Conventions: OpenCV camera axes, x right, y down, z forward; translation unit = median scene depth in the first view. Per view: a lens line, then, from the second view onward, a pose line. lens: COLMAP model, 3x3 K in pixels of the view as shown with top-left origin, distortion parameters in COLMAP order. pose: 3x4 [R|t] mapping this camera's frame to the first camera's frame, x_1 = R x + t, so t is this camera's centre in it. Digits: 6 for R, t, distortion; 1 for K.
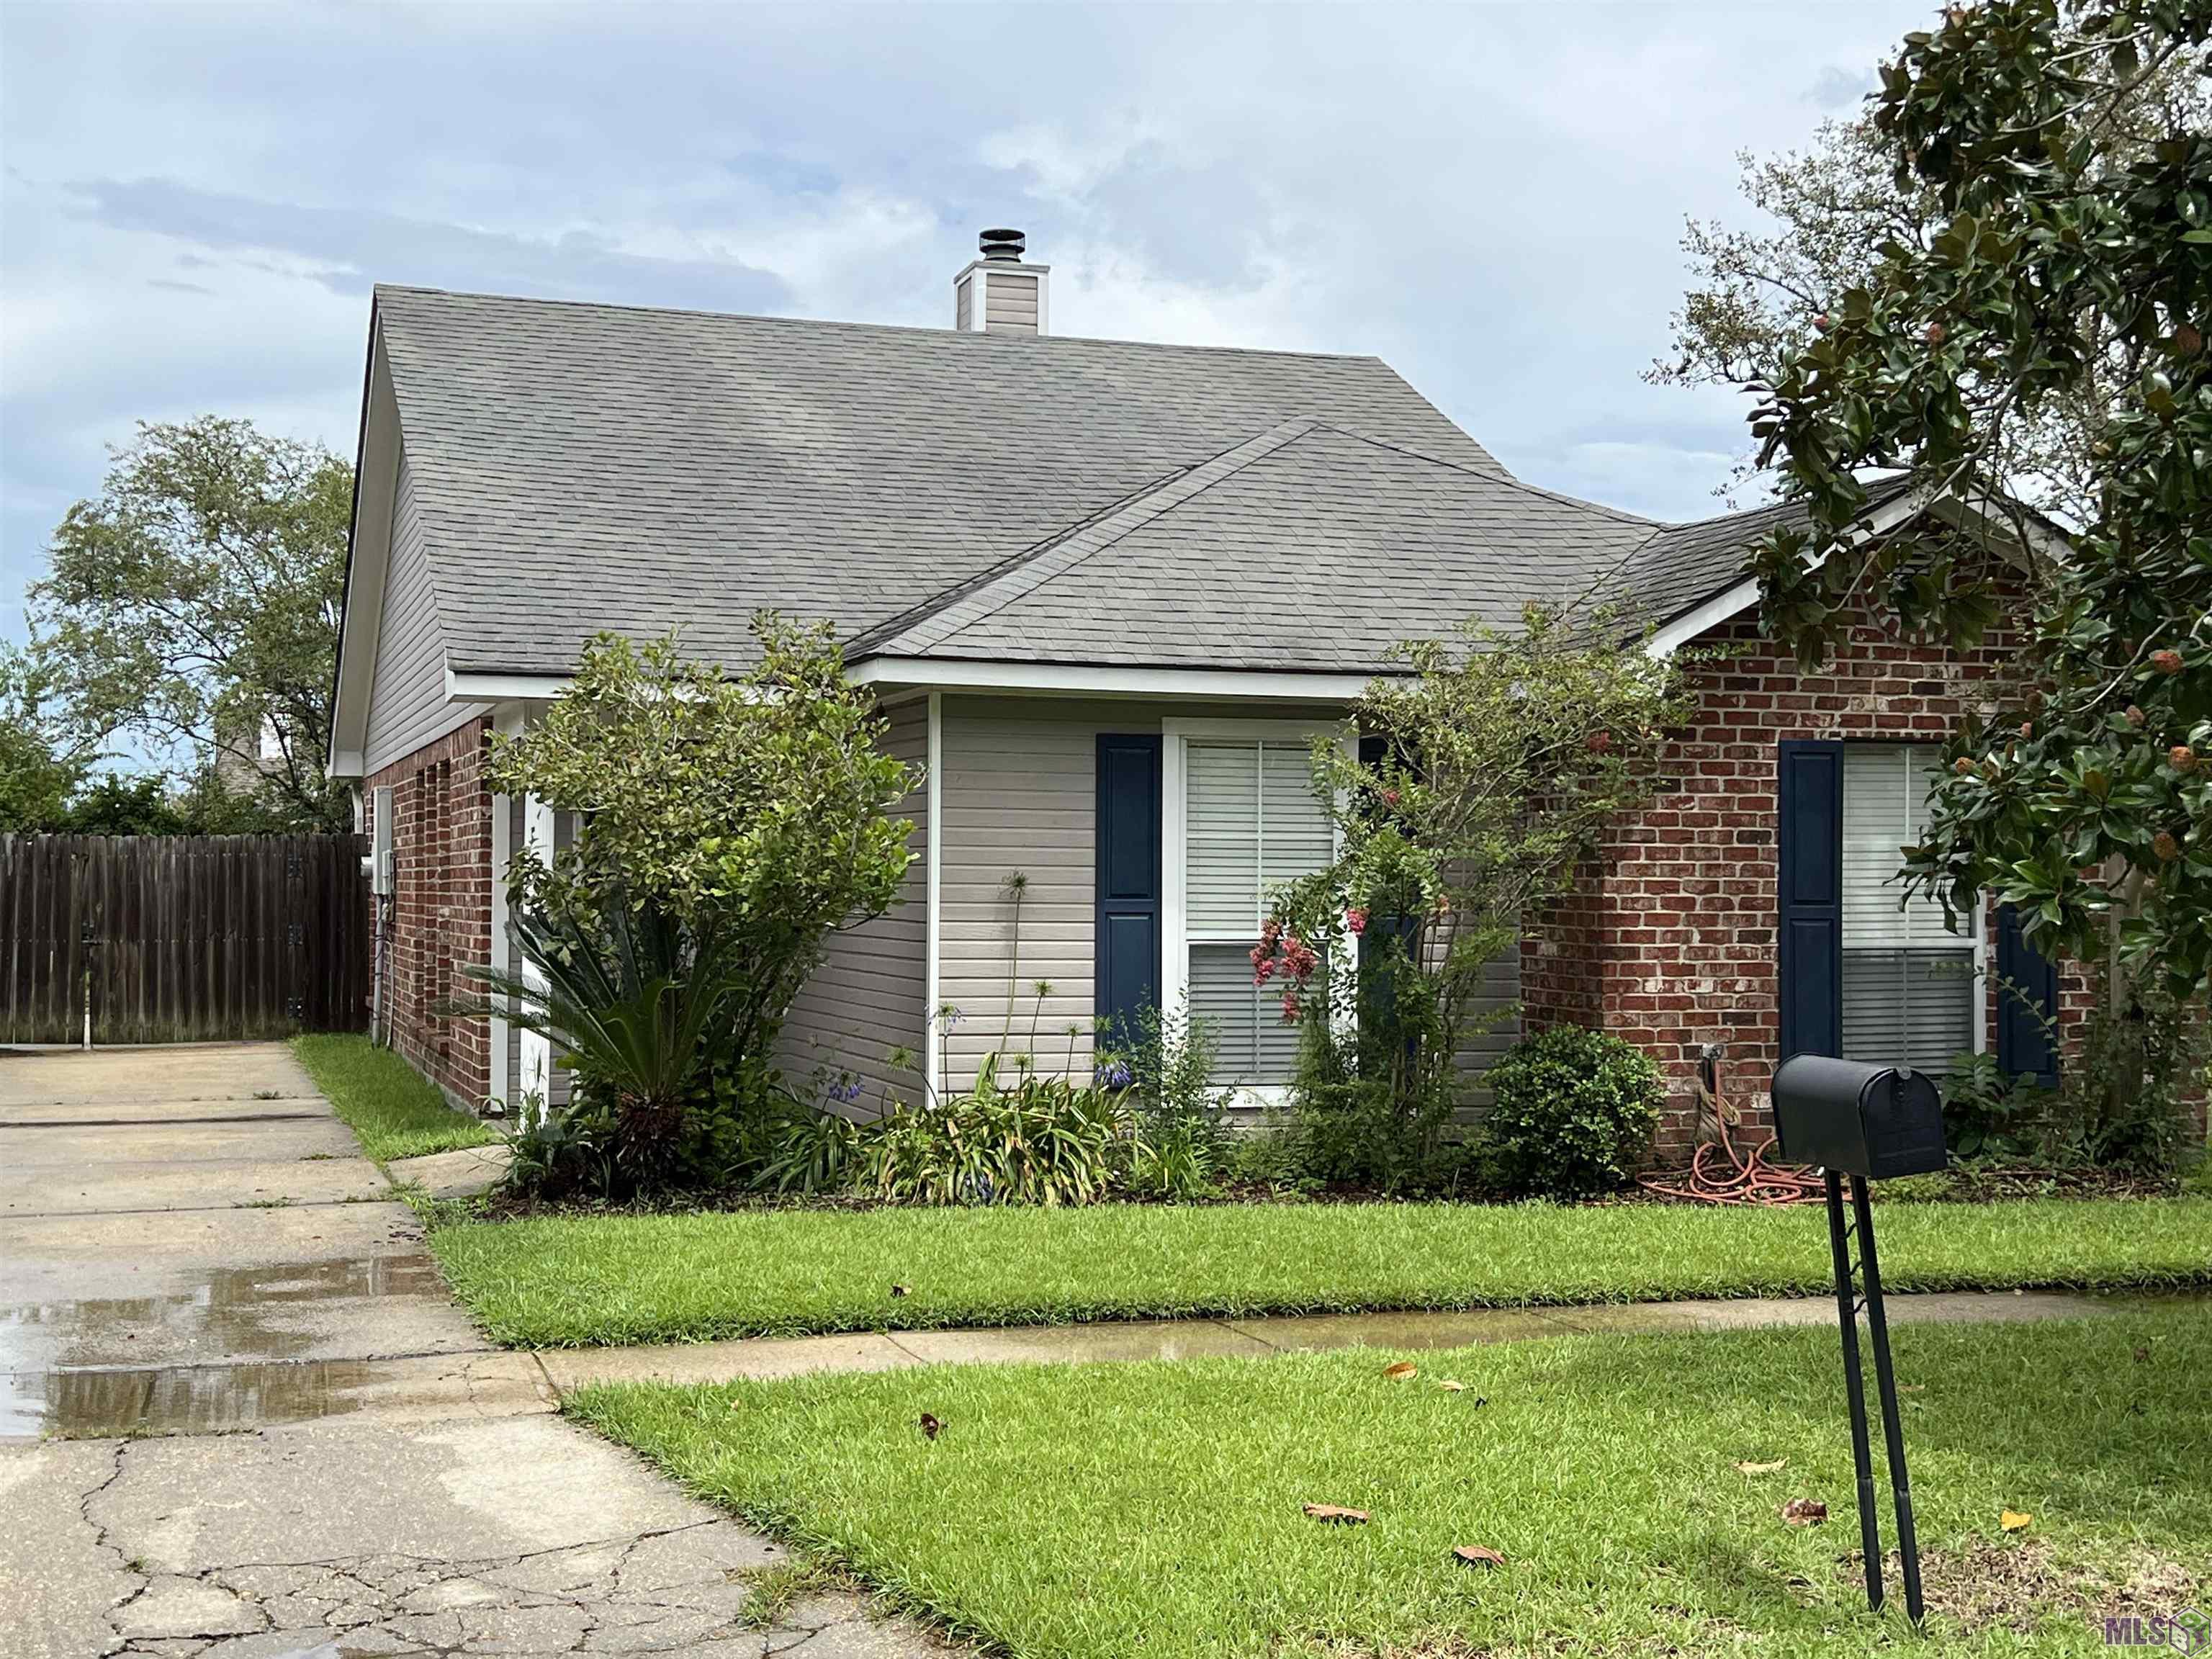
lens RADIAL K [[2880.0, 0, 1106.0], [0, 2880.0, 829.5], [0, 0, 1]] dist [0.119865, -0.021260]
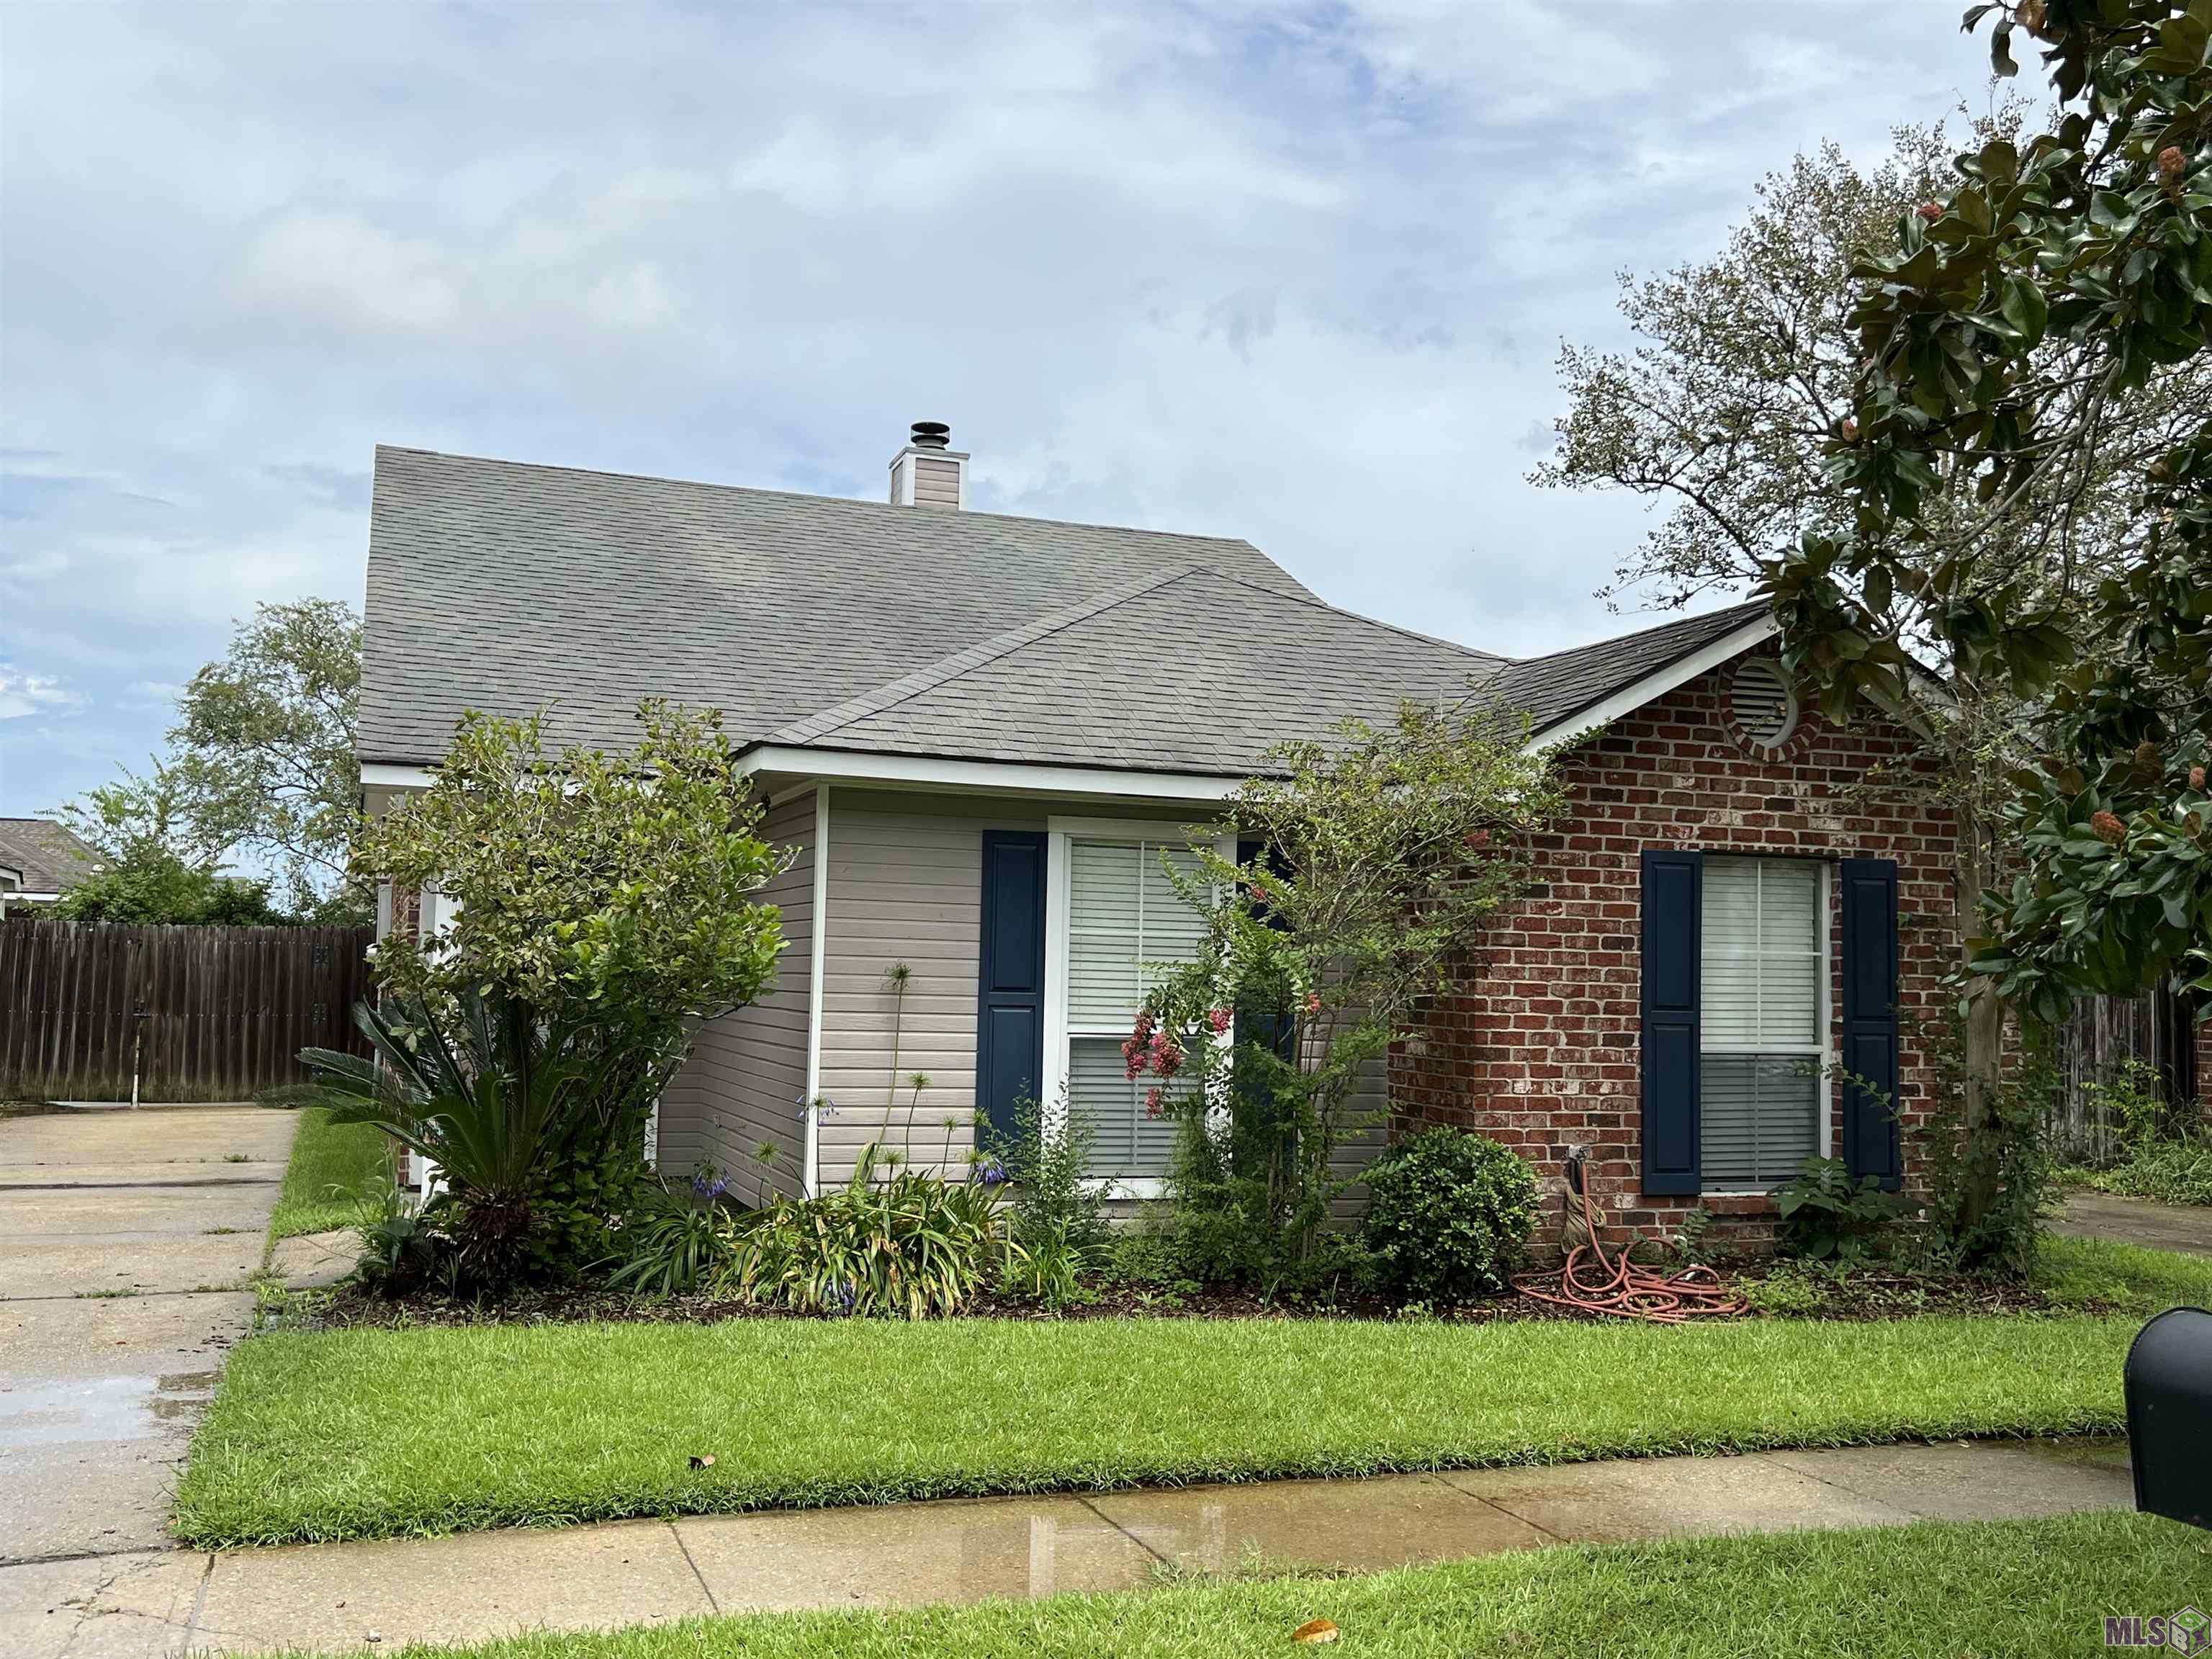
lens RADIAL K [[2104.5, 0, 1106.0], [0, 2104.5, 829.5], [0, 0, 1]] dist [0.123077, -0.295411]
pose [[0.999133, 0.020105, 0.036465, 0.013190], [-0.018127, 0.998388, -0.053784, 0.006118], [-0.037487, 0.053076, 0.997887, 0.254272]]
